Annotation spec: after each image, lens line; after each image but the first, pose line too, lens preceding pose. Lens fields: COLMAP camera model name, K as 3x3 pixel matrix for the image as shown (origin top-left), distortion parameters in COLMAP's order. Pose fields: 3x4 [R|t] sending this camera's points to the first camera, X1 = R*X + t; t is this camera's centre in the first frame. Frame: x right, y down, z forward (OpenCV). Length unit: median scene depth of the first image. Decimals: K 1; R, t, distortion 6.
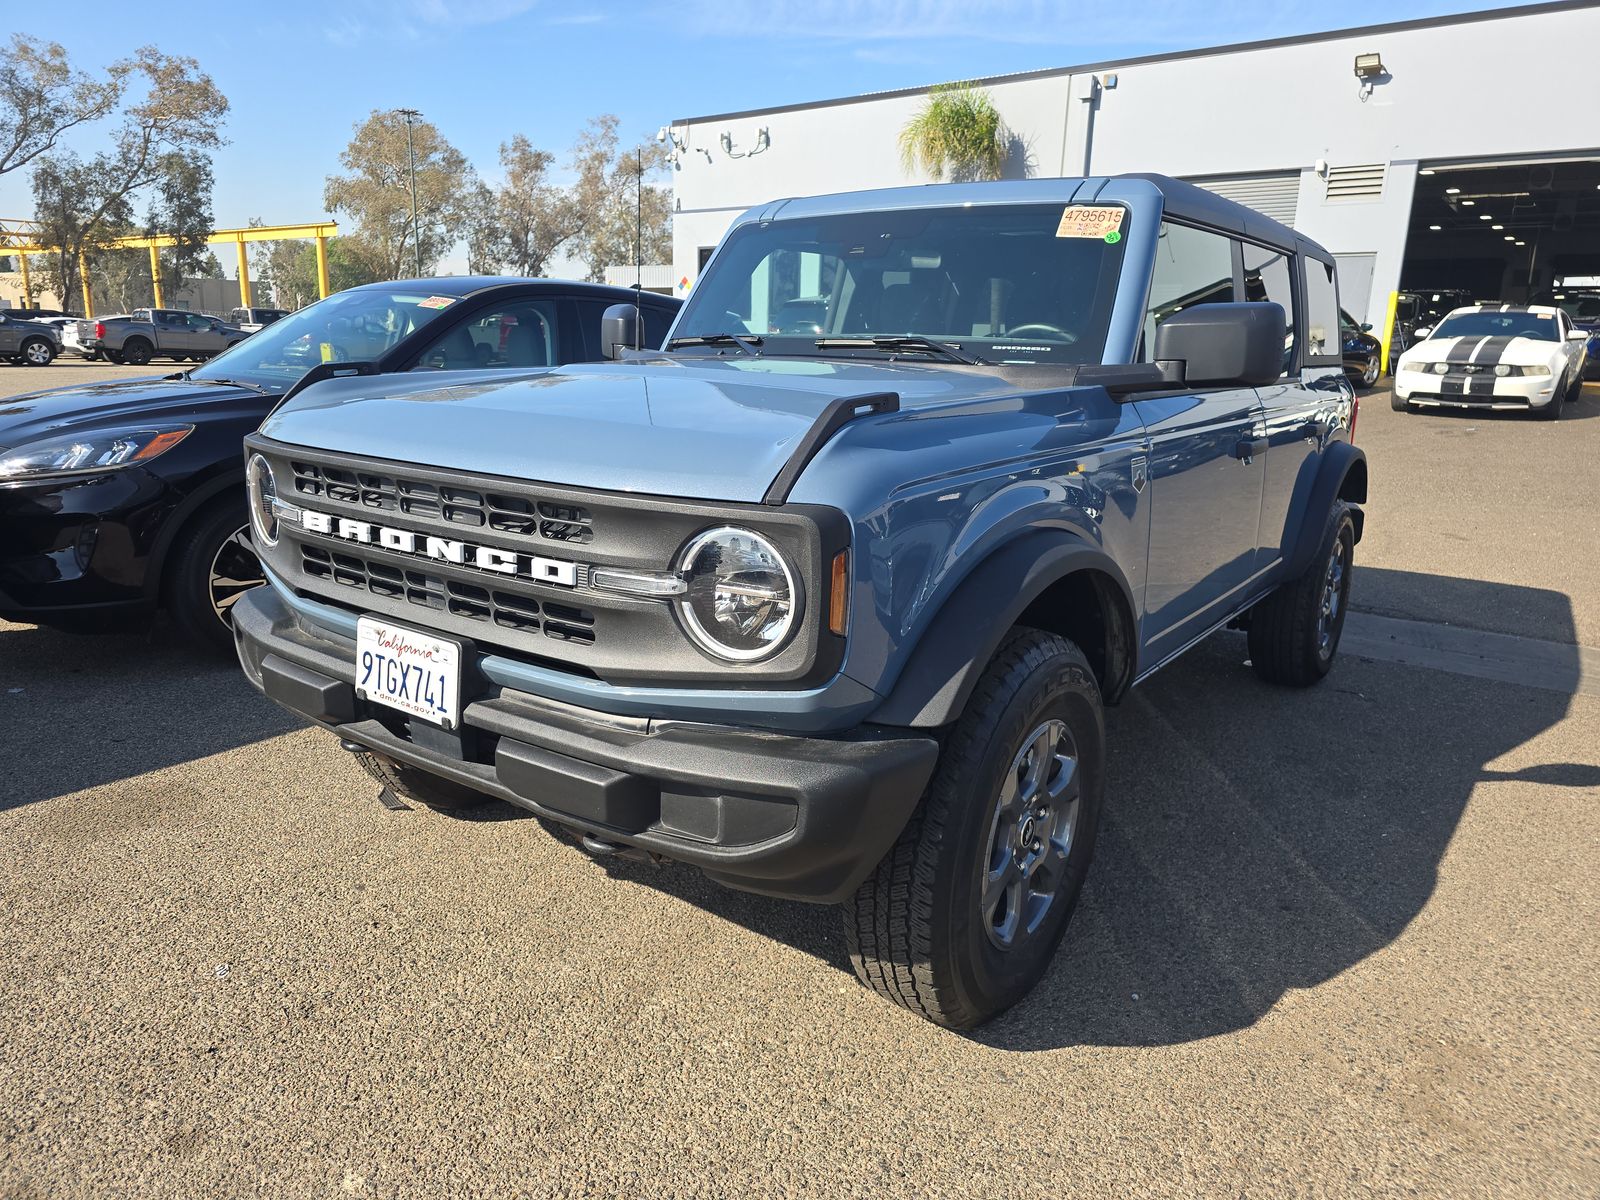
lens RADIAL K [[1076.0, 0, 793.3], [0, 1076.0, 578.1], [0, 0, 1]] dist [0.043159, -0.038907]
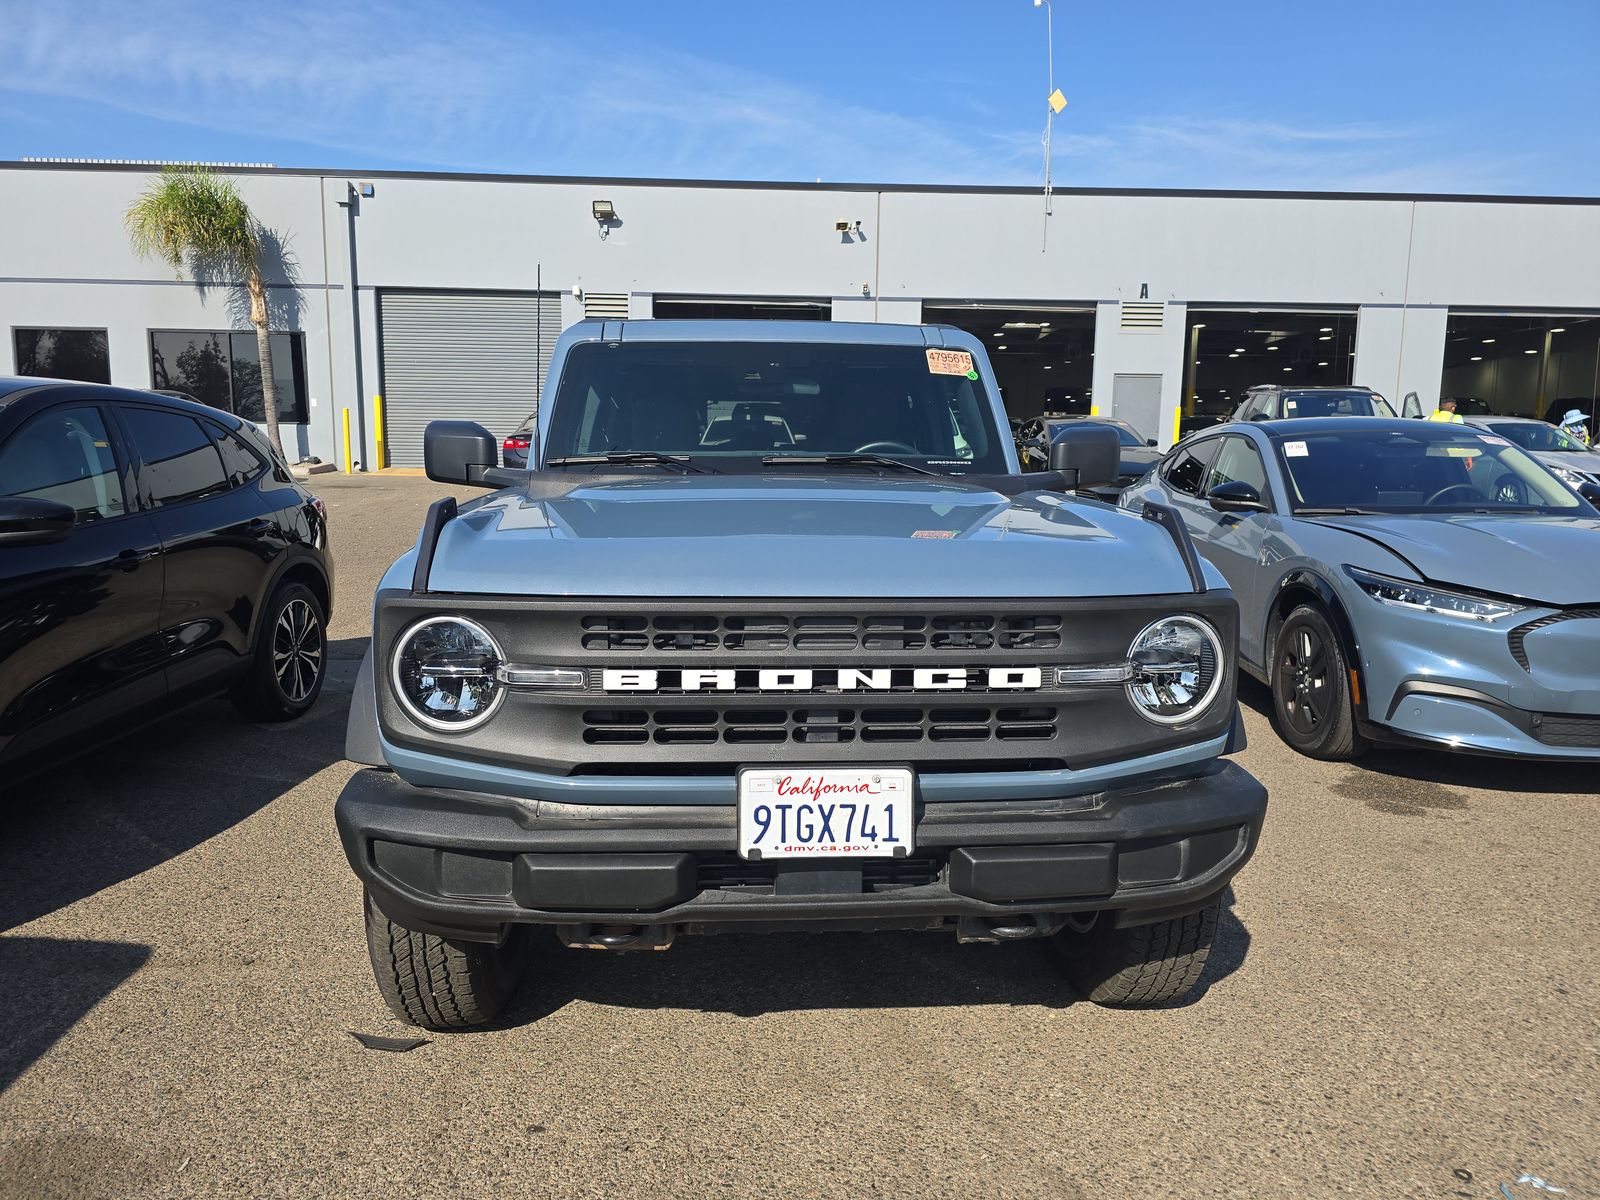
lens RADIAL K [[1076.0, 0, 793.3], [0, 1076.0, 578.1], [0, 0, 1]] dist [0.043159, -0.038907]
pose [[0.764670, -0.091846, 0.637843, -0.939069], [0.148064, 0.988352, -0.035187, -0.087944], [-0.627181, 0.121348, 0.769362, 0.247853]]
